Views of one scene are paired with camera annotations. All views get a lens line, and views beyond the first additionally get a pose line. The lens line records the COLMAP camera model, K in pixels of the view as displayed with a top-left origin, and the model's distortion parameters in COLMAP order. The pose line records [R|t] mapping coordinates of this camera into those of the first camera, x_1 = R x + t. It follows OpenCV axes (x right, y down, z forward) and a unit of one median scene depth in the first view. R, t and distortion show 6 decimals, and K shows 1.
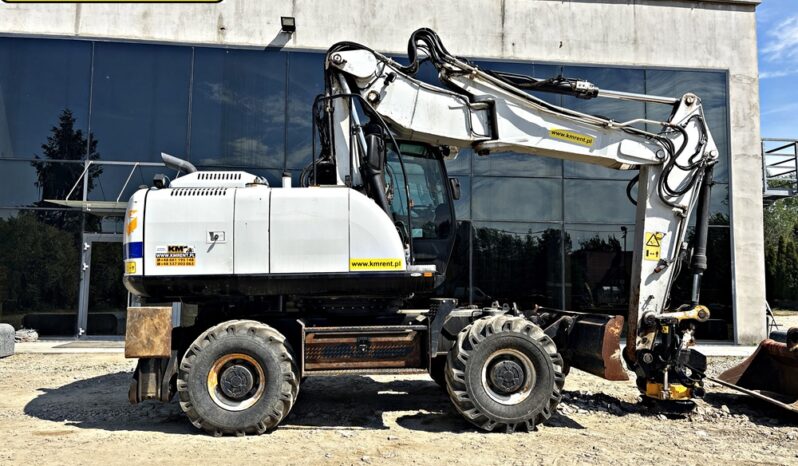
lens RADIAL K [[601.4, 0, 394.7], [0, 601.4, 239.3], [0, 0, 1]] dist [0.046915, -0.049050]
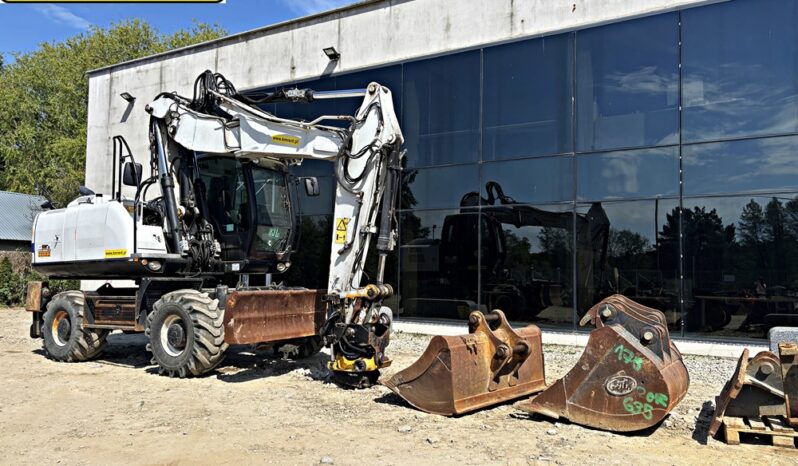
lens RADIAL K [[601.4, 0, 396.5], [0, 601.4, 241.6], [0, 0, 1]] dist [0.046915, -0.049050]
pose [[0.811345, -0.033533, -0.583605, 1.142308], [0.043713, 0.999038, 0.003368, 0.031845], [0.582931, -0.028244, 0.812031, 0.177416]]
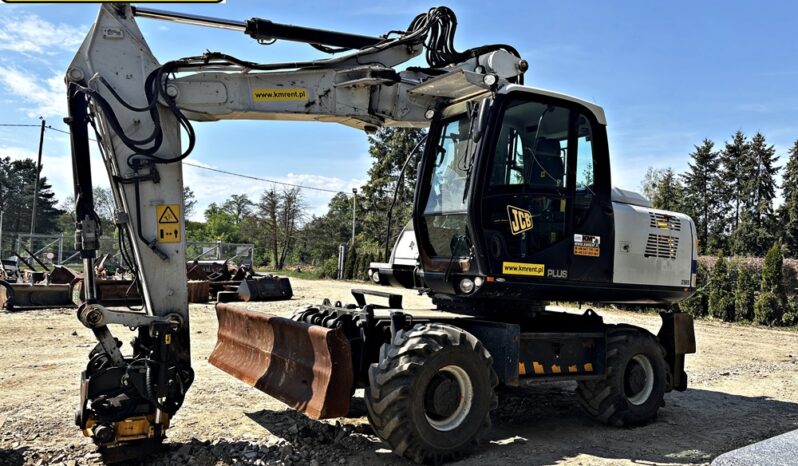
lens RADIAL K [[601.4, 0, 403.8], [0, 601.4, 231.4], [0, 0, 1]] dist [0.046915, -0.049050]
pose [[-0.857116, -0.067592, -0.510669, 0.551109], [-0.007099, 0.992810, -0.119493, 0.108506], [0.515074, -0.098794, -0.851433, 1.792257]]
